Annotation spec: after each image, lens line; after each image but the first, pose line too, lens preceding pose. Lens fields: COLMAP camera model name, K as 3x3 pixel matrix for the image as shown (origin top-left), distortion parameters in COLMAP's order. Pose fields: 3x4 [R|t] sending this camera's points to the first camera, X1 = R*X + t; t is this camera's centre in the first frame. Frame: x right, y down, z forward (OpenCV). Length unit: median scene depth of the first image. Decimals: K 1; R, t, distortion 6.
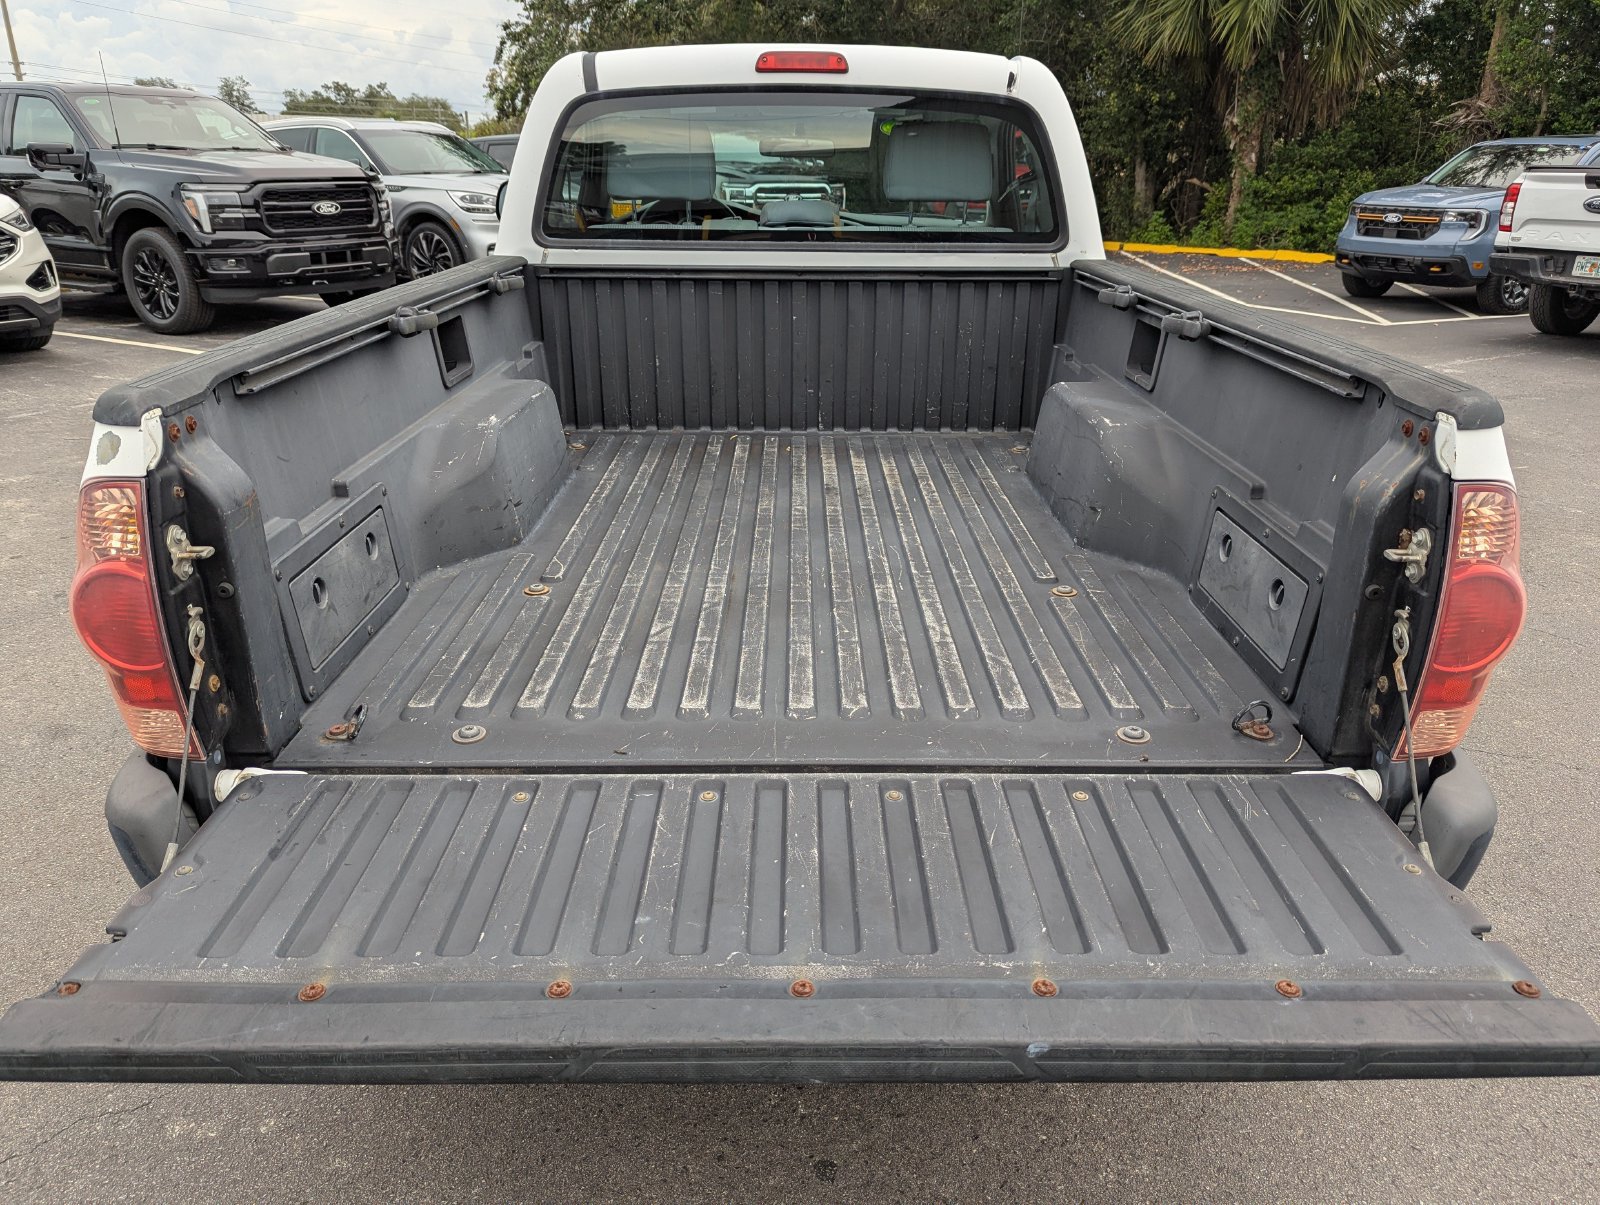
lens RADIAL K [[1131.0, 0, 806.3], [0, 1131.0, 607.1], [0, 0, 1]] dist [0.056581, -0.050853]
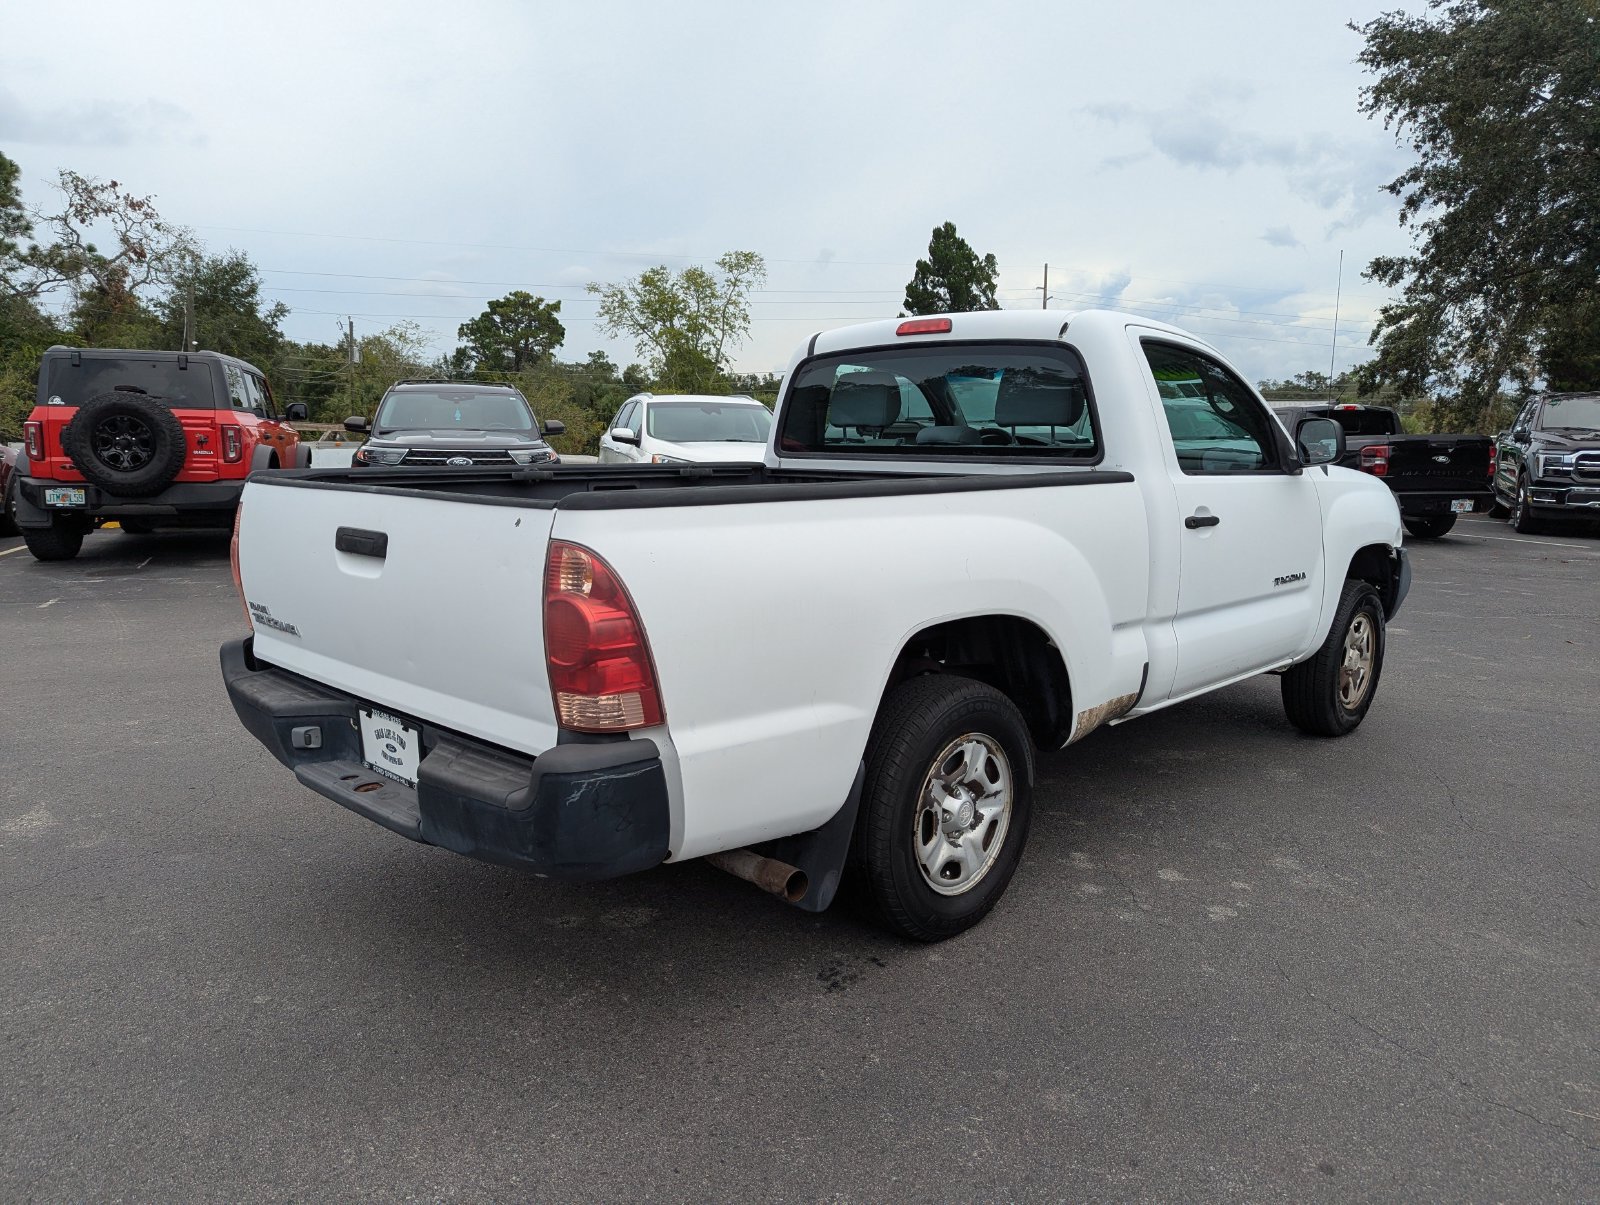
lens RADIAL K [[1131.0, 0, 801.2], [0, 1131.0, 604.8], [0, 0, 1]] dist [0.056581, -0.050853]
pose [[0.711108, 0.101915, -0.695657, 0.271367], [-0.257634, 0.958388, -0.122951, 0.012271], [0.654178, 0.266656, 0.707775, 0.014318]]
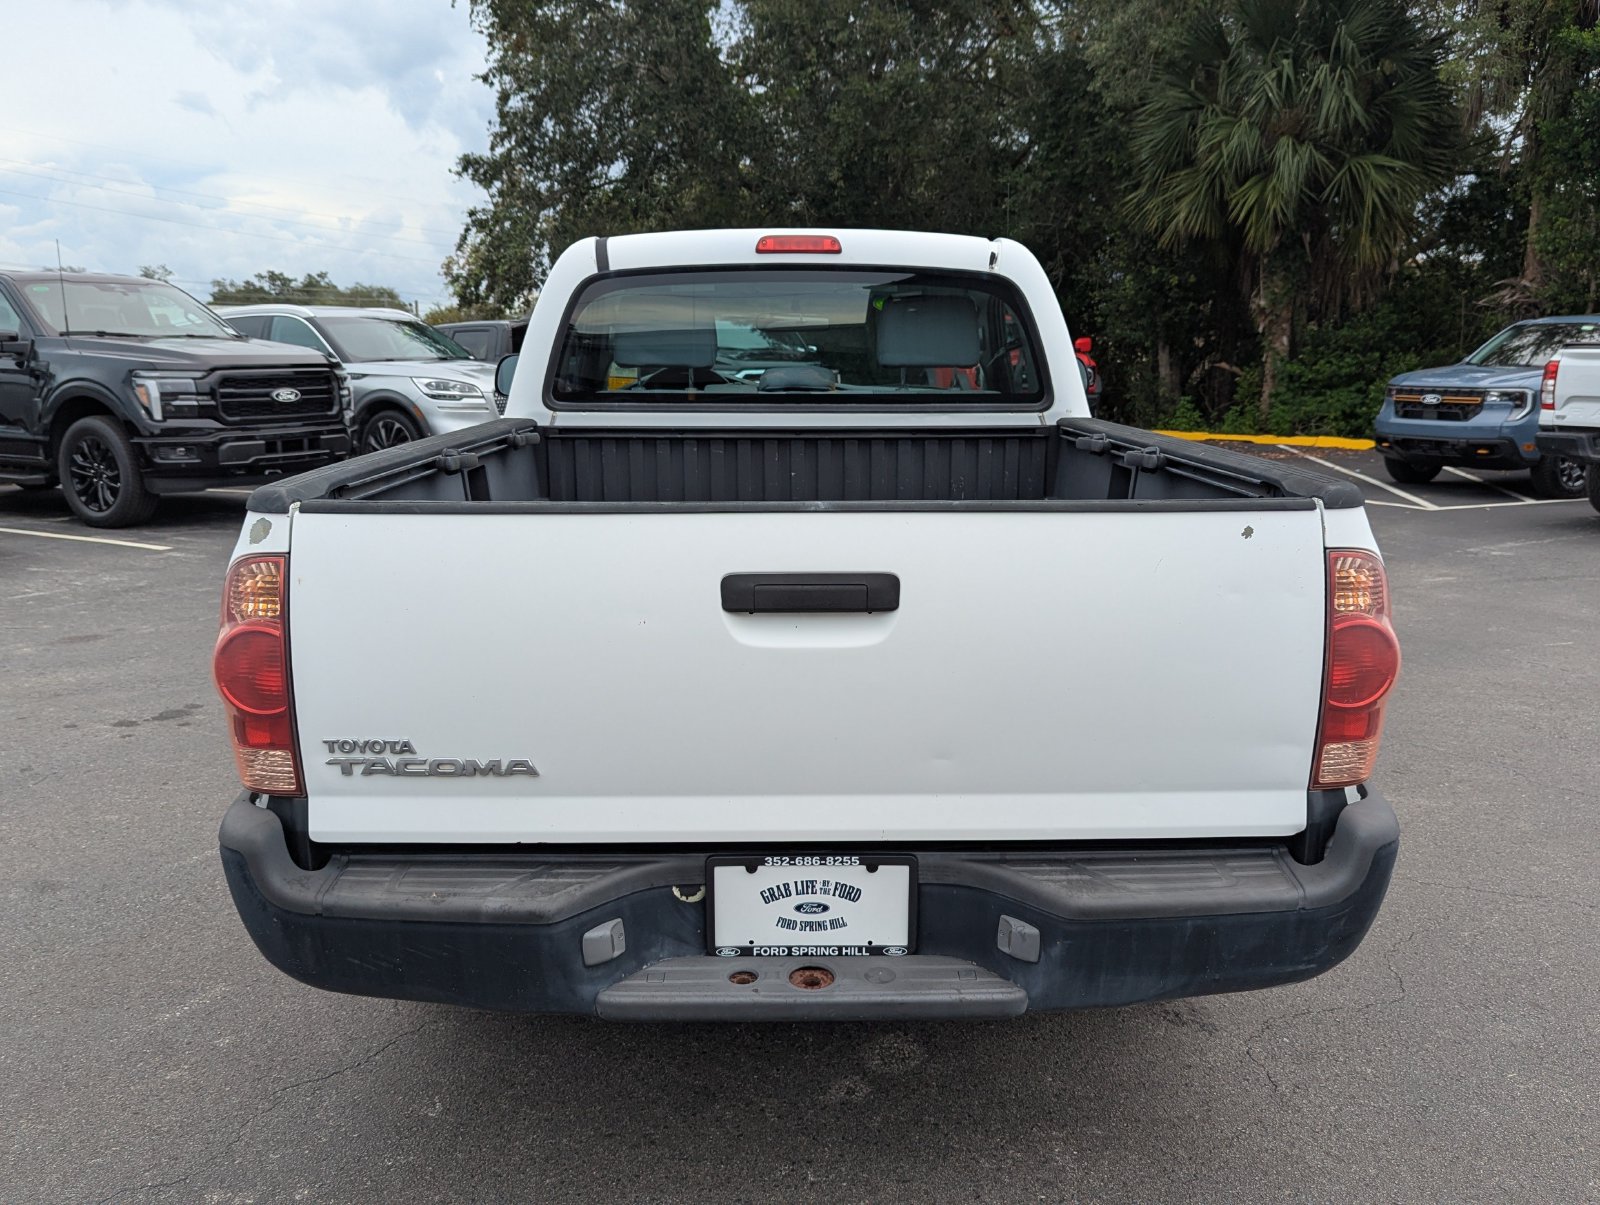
lens RADIAL K [[1349.8, 0, 808.4], [0, 1349.8, 612.6], [0, 0, 1]] dist [0.057780, -0.045885]
pose [[0.999936, -0.008560, 0.007428, -0.002301], [0.009761, 0.983512, -0.180579, 0.030946], [-0.005760, 0.180640, 0.983532, -0.062967]]
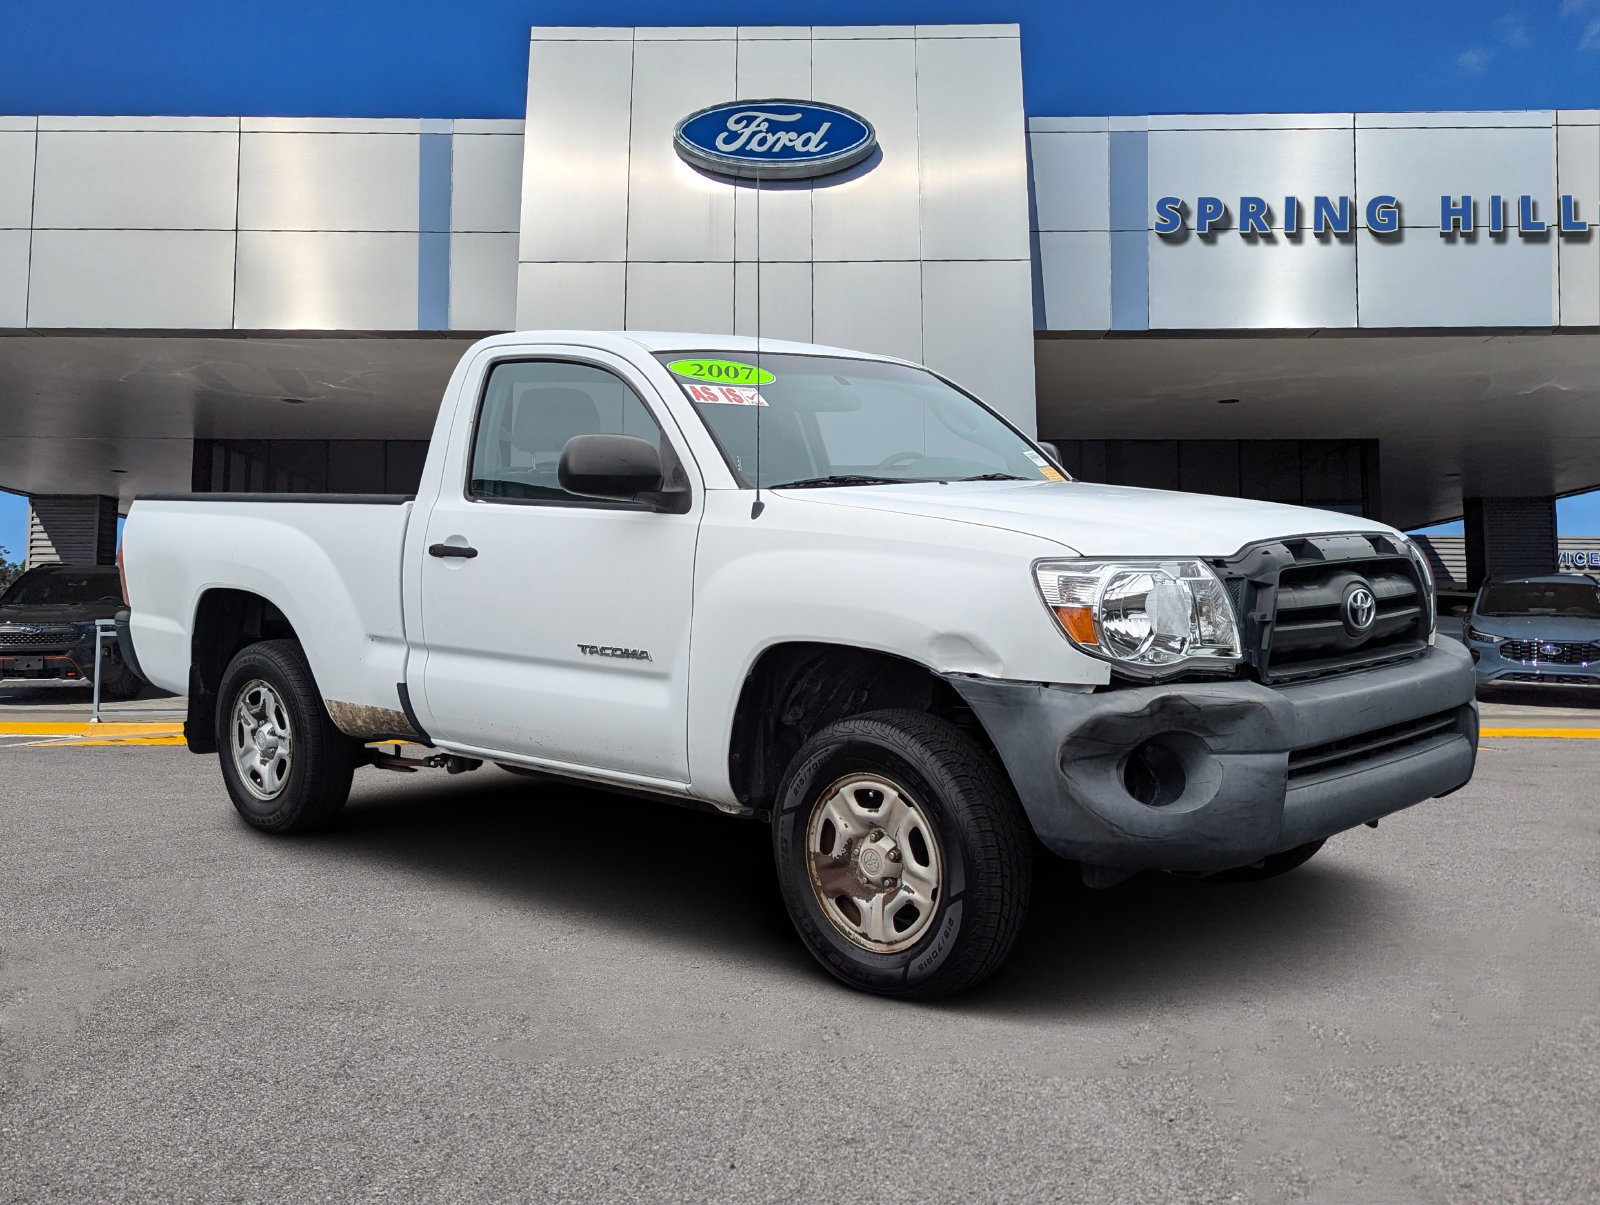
lens RADIAL K [[1665.8, 0, 810.4], [0, 1665.8, 578.5], [0, 0, 1]] dist [0.047601, 0.000000]
pose [[-0.688888, 0.038049, -0.723868, 0.400311], [-0.266575, 0.915342, 0.301806, -0.280414], [0.674070, 0.400876, -0.620426, 0.780964]]
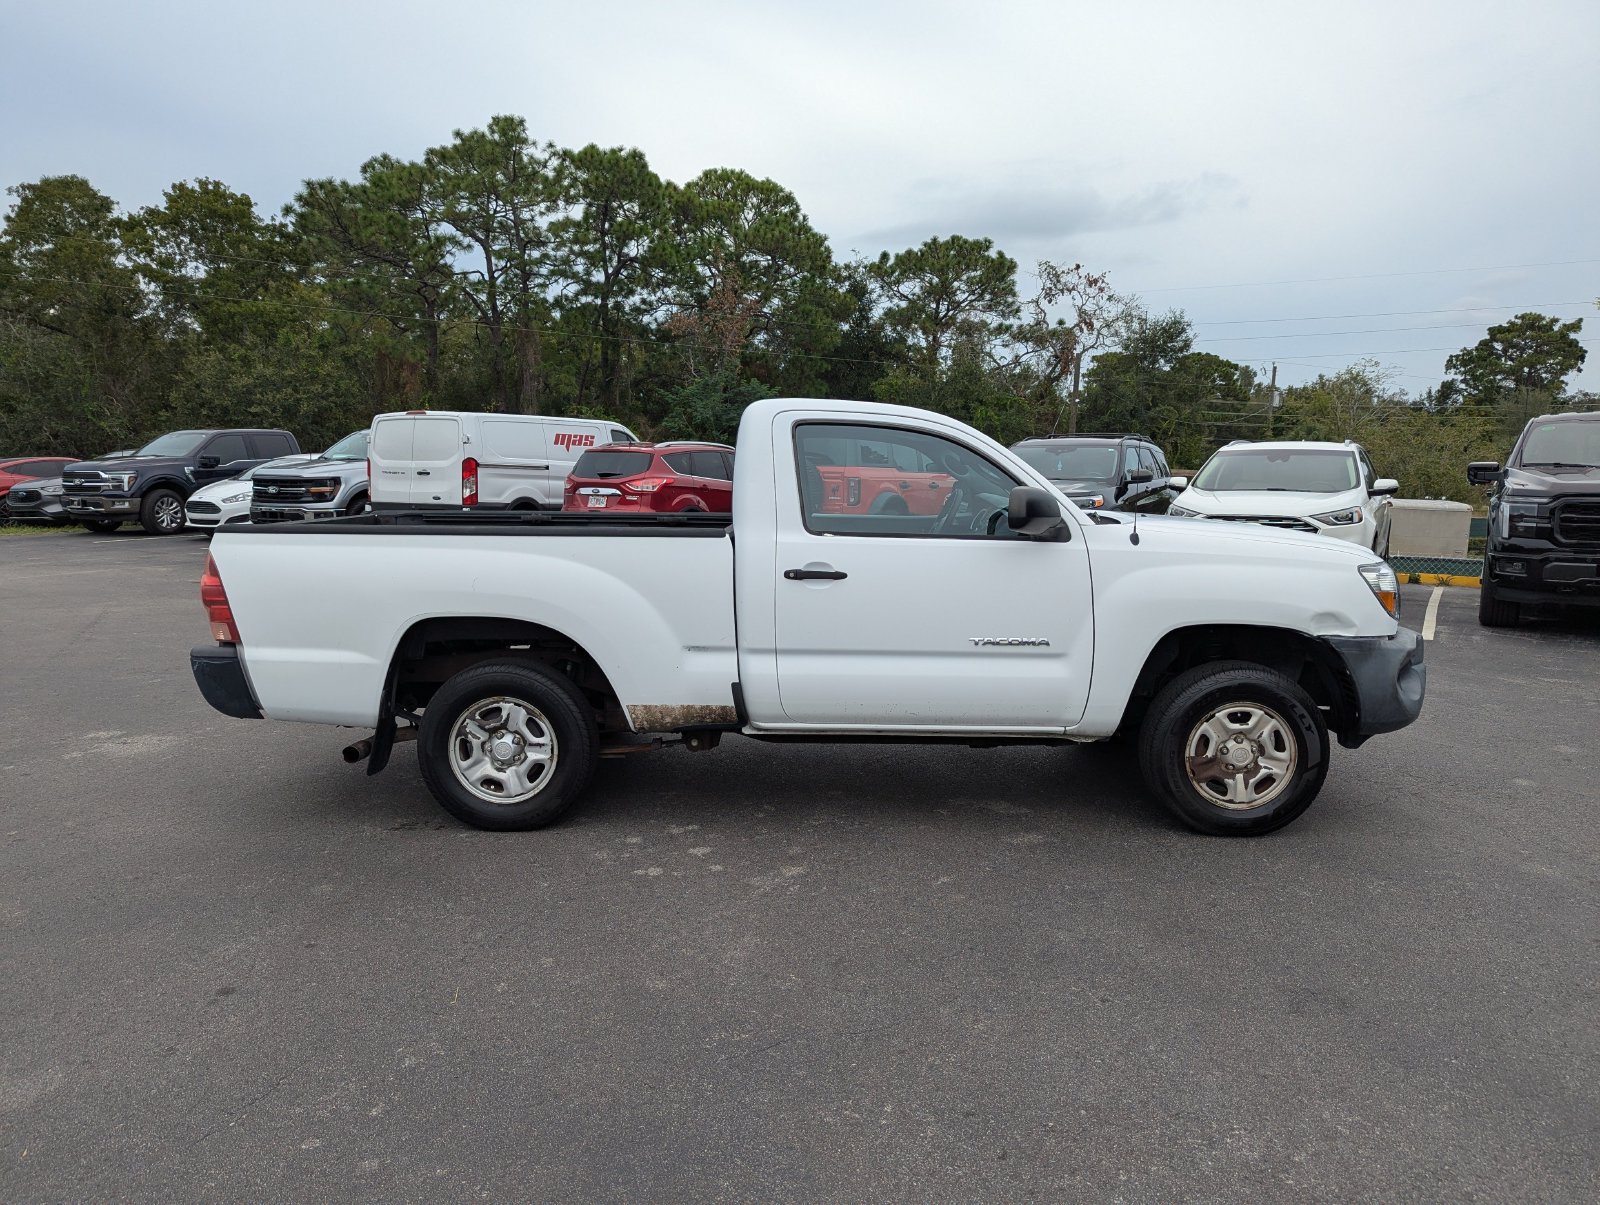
lens RADIAL K [[1131.0, 0, 808.2], [0, 1131.0, 607.1], [0, 0, 1]] dist [0.056581, -0.050853]
pose [[-0.020740, 0.113811, -0.993286, 0.547760], [-0.370487, 0.921893, 0.113367, -0.136688], [0.928606, 0.370351, 0.023045, 0.364285]]
